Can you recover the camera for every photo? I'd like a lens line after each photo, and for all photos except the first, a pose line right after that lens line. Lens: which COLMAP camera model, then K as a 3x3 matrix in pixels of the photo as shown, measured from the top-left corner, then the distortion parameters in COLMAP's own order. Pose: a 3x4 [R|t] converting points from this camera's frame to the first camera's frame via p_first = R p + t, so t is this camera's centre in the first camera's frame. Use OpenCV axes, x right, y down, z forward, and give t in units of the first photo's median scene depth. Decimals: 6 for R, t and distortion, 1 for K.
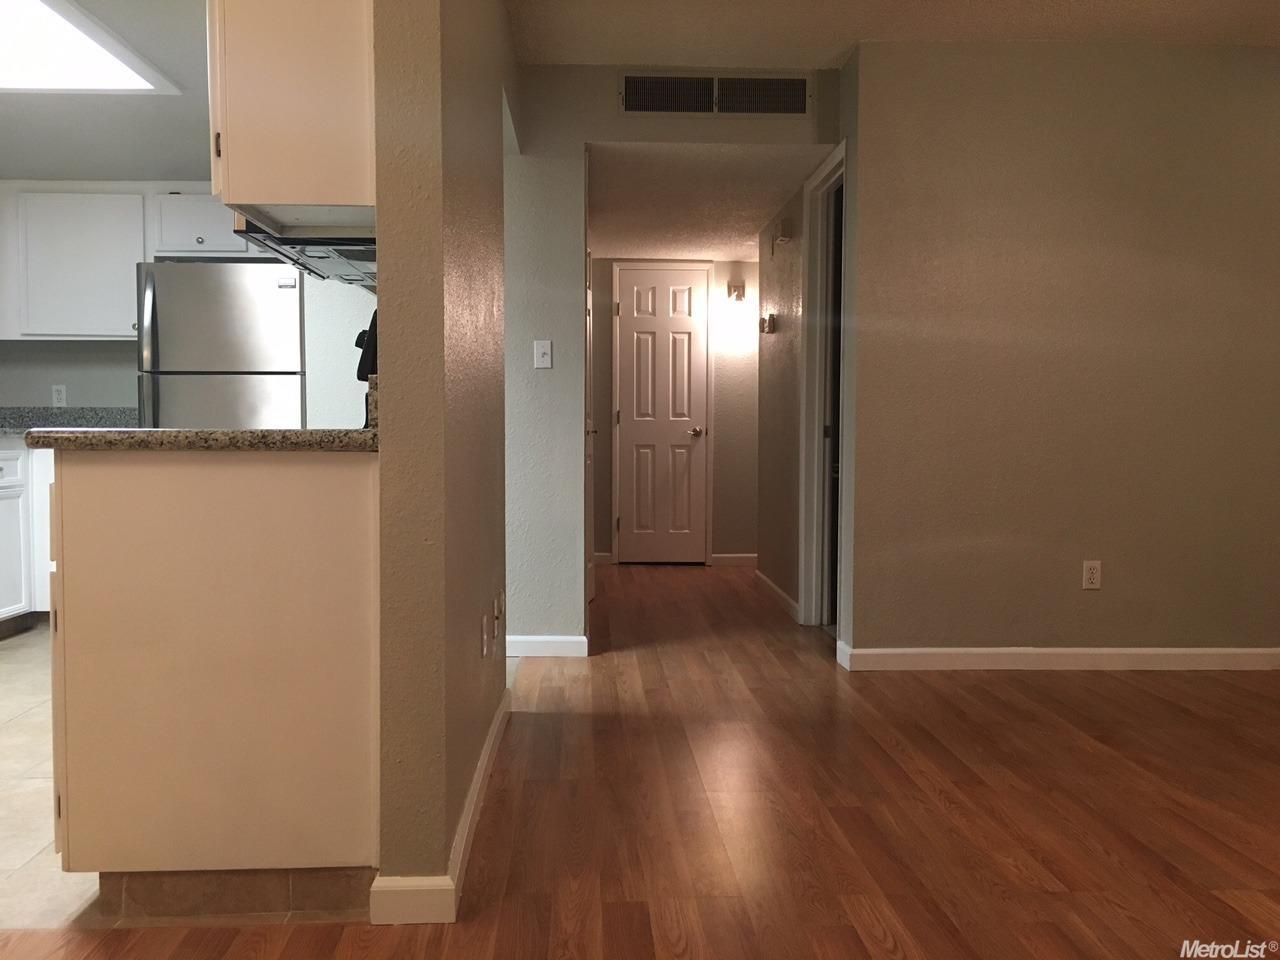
lens RADIAL K [[1092.7, 0, 638.1], [0, 1092.7, 478.3], [0, 0, 1]] dist [0.090090, -0.132644]
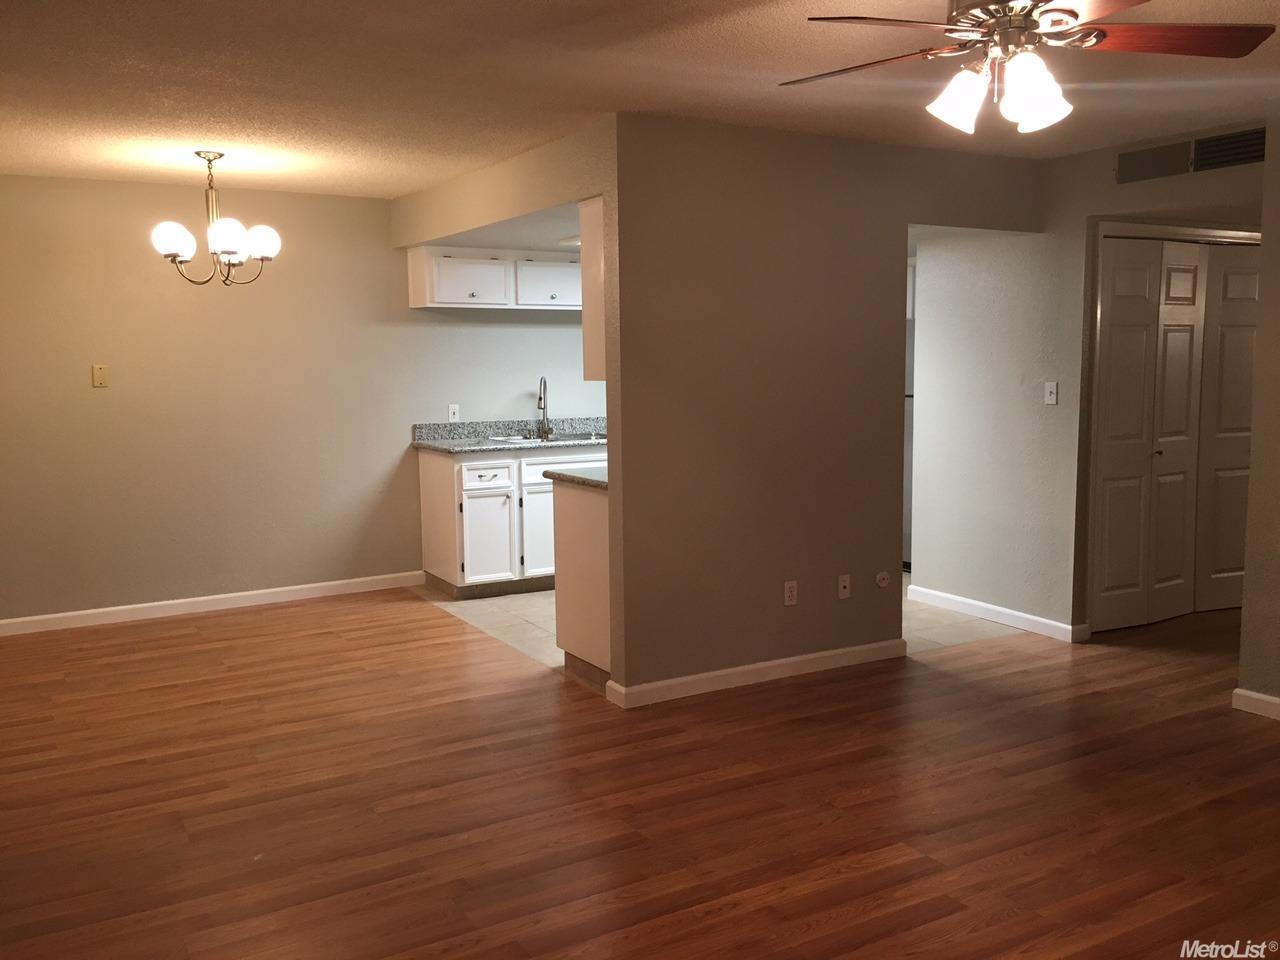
lens RADIAL K [[1092.7, 0, 638.1], [0, 1092.7, 478.3], [0, 0, 1]] dist [0.090090, -0.132644]
pose [[0.463987, 0.088806, -0.881379, 0.740268], [-0.026575, 0.995910, 0.086356, -0.104323], [0.885443, -0.016645, 0.464450, 0.009898]]
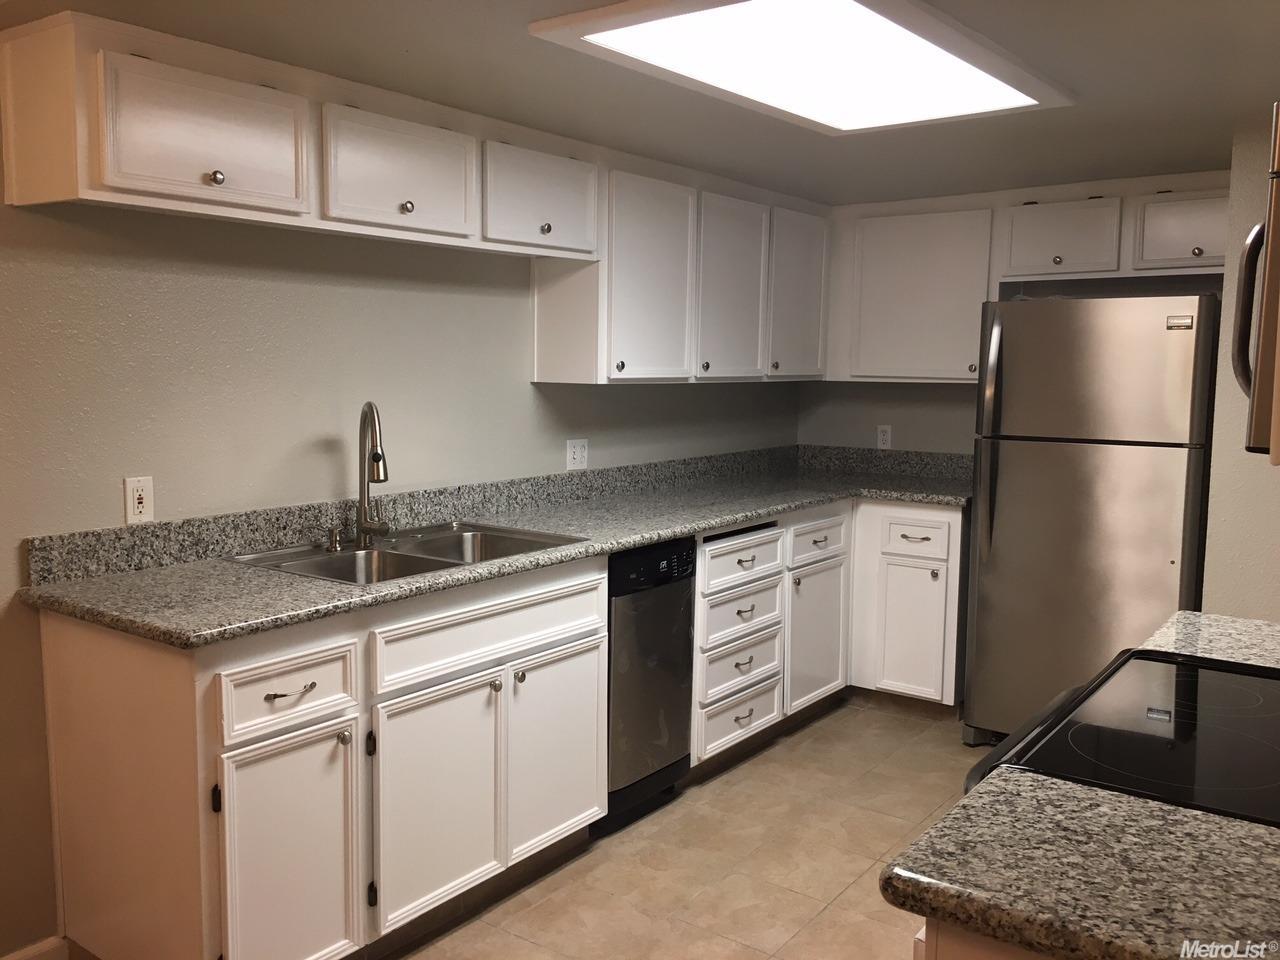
lens RADIAL K [[1092.7, 0, 638.1], [0, 1092.7, 478.3], [0, 0, 1]] dist [0.090090, -0.132644]
pose [[0.773953, 0.074417, -0.628856, -0.127312], [-0.033520, 0.996493, 0.076668, -0.119485], [0.632356, -0.038259, 0.773733, 0.202137]]
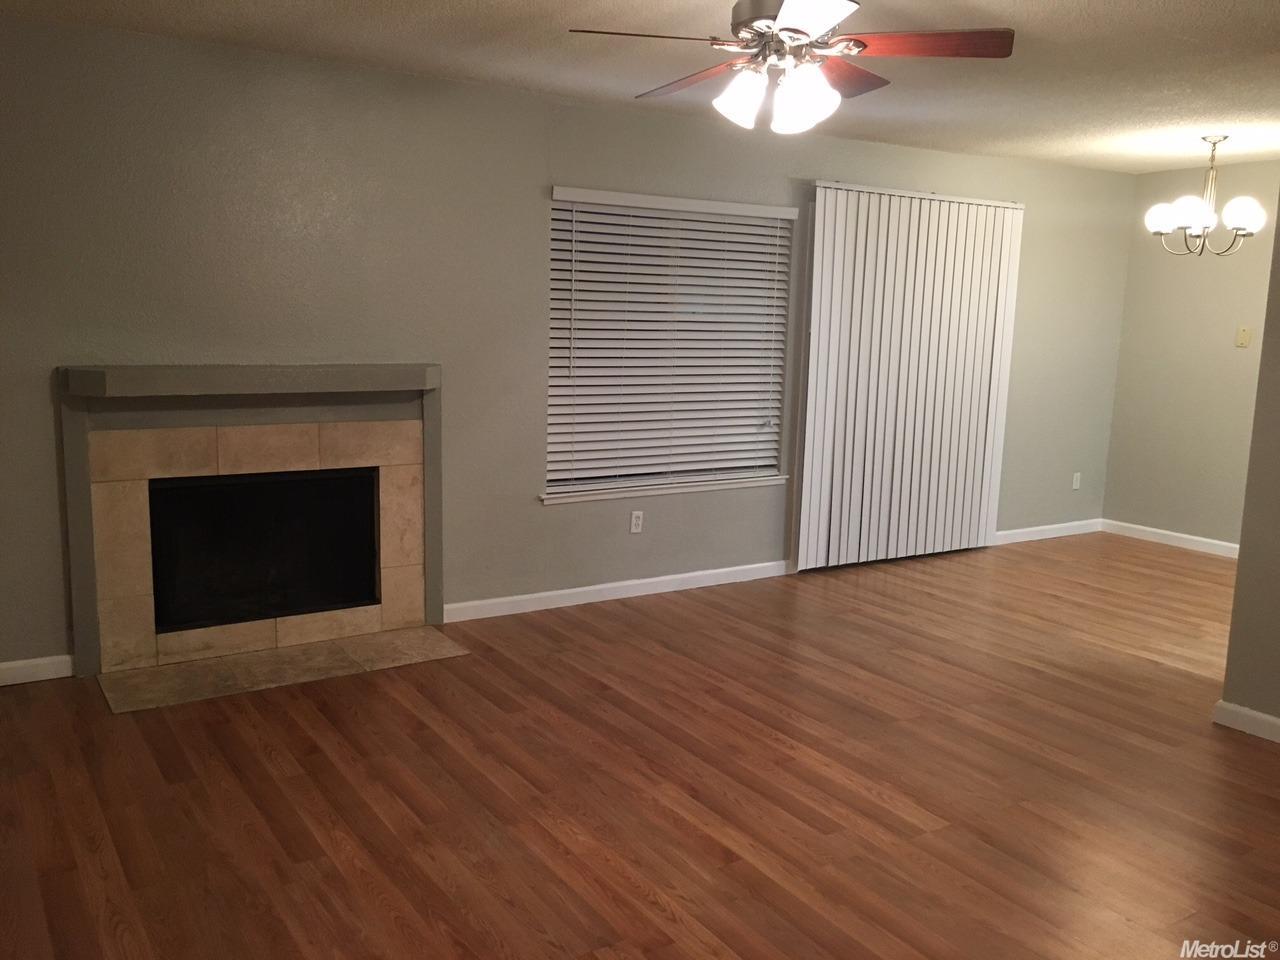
lens RADIAL K [[1092.7, 0, 638.1], [0, 1092.7, 478.3], [0, 0, 1]] dist [0.090090, -0.132644]
pose [[-0.868063, 0.051414, -0.493785, 0.719841], [-0.050621, 0.980272, 0.191059, -0.149222], [0.493867, 0.190847, -0.848335, 0.893733]]
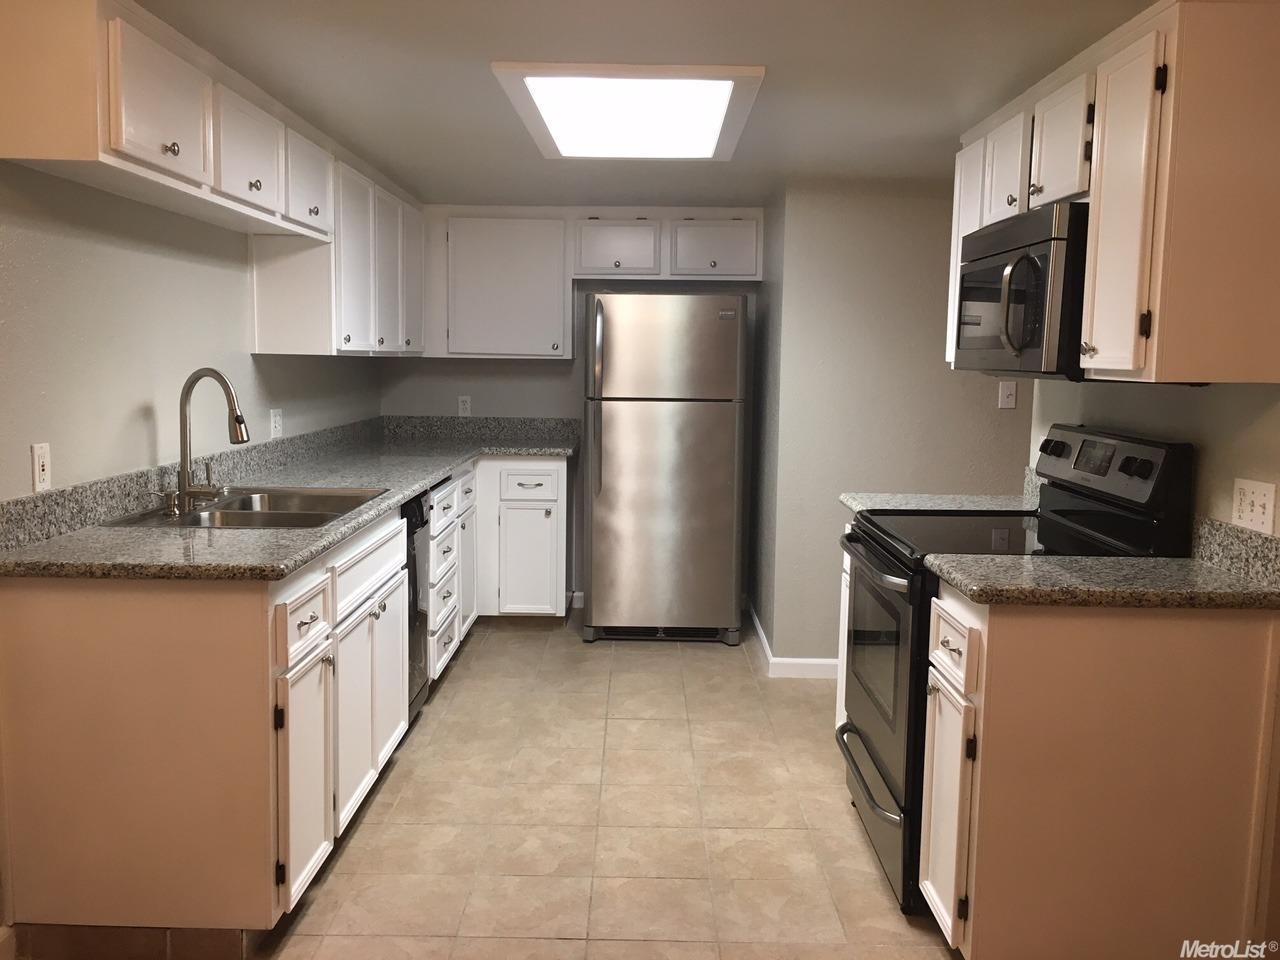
lens RADIAL K [[1092.7, 0, 638.1], [0, 1092.7, 478.3], [0, 0, 1]] dist [0.090090, -0.132644]
pose [[0.998525, 0.018114, -0.051185, -0.349787], [-0.014497, 0.997428, 0.070190, -0.094654], [0.052325, -0.069344, 0.996220, -0.047962]]
